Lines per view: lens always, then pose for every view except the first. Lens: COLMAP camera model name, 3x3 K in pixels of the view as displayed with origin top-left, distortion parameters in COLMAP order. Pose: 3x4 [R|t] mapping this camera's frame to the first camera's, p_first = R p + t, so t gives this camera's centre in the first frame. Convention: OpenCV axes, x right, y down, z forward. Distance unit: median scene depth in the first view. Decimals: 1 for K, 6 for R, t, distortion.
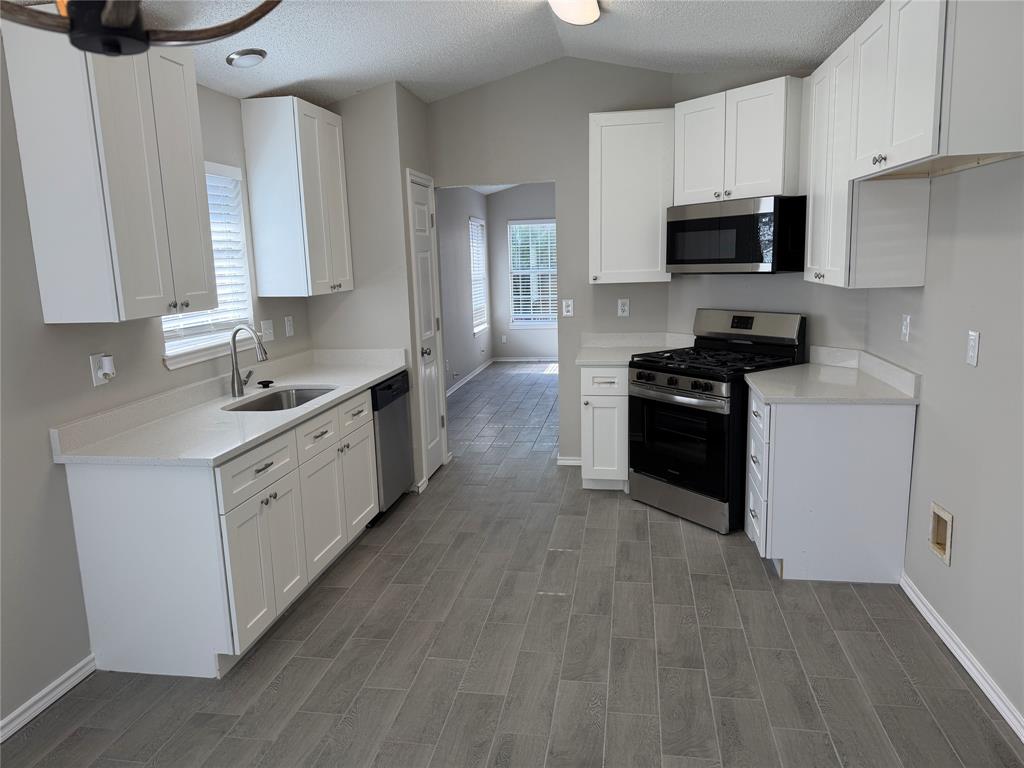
lens RADIAL K [[725.6, 0, 510.6], [0, 725.6, 381.4], [0, 0, 1]] dist [0.068892, -0.071579]
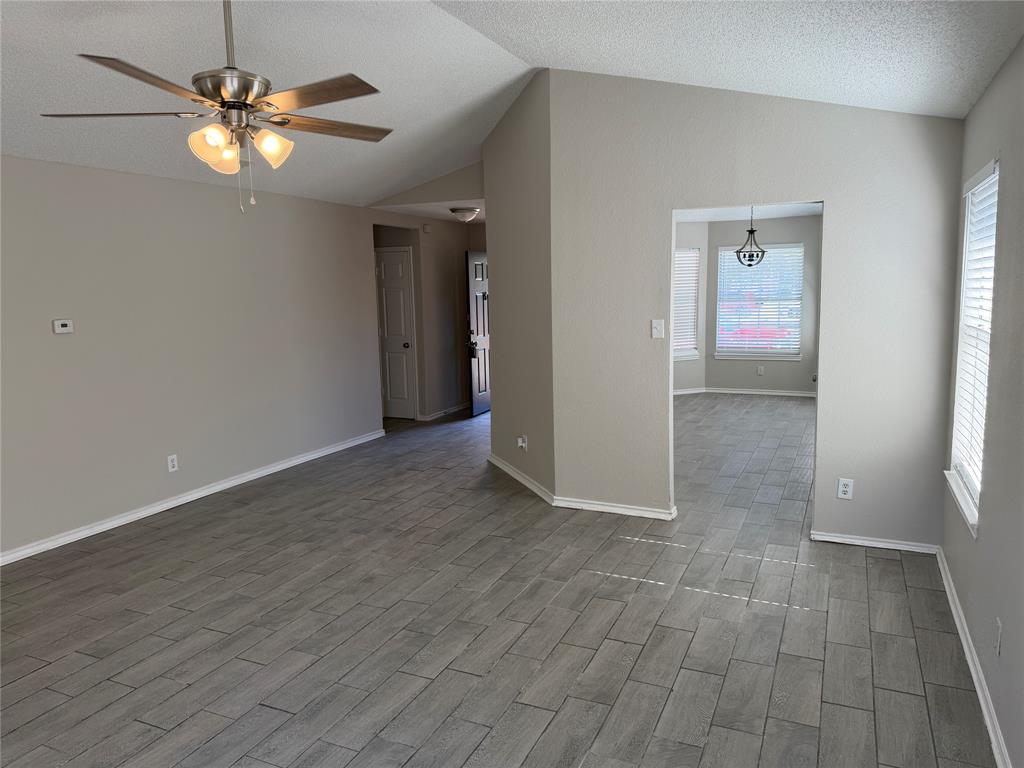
lens RADIAL K [[725.6, 0, 500.8], [0, 725.6, 363.6], [0, 0, 1]] dist [0.068892, -0.071579]
pose [[-0.959491, 0.013406, 0.281420, 0.032422], [0.091918, 0.959108, 0.267699, -0.692851], [-0.266324, 0.282722, -0.921488, 3.810802]]
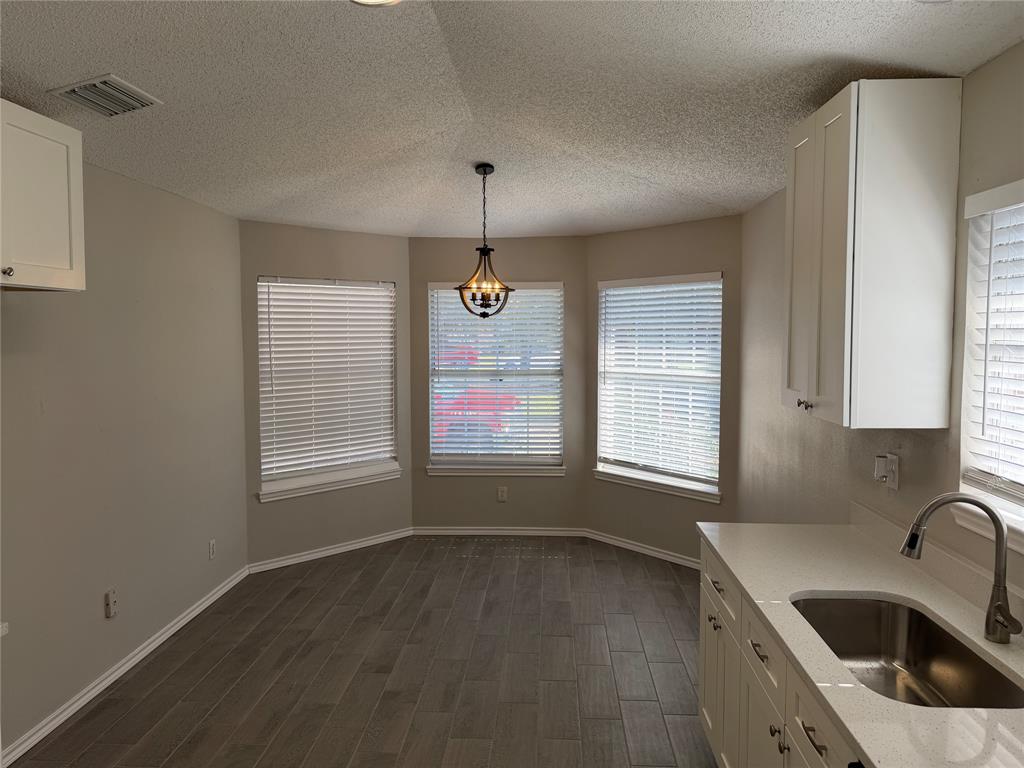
lens RADIAL K [[725.6, 0, 515.9], [0, 725.6, 385.2], [0, 0, 1]] dist [0.068892, -0.071579]
pose [[-0.993297, 0.038057, -0.109148, -0.006049], [0.009580, 0.968104, 0.250366, -0.391899], [0.115195, 0.247642, -0.961979, 1.991394]]
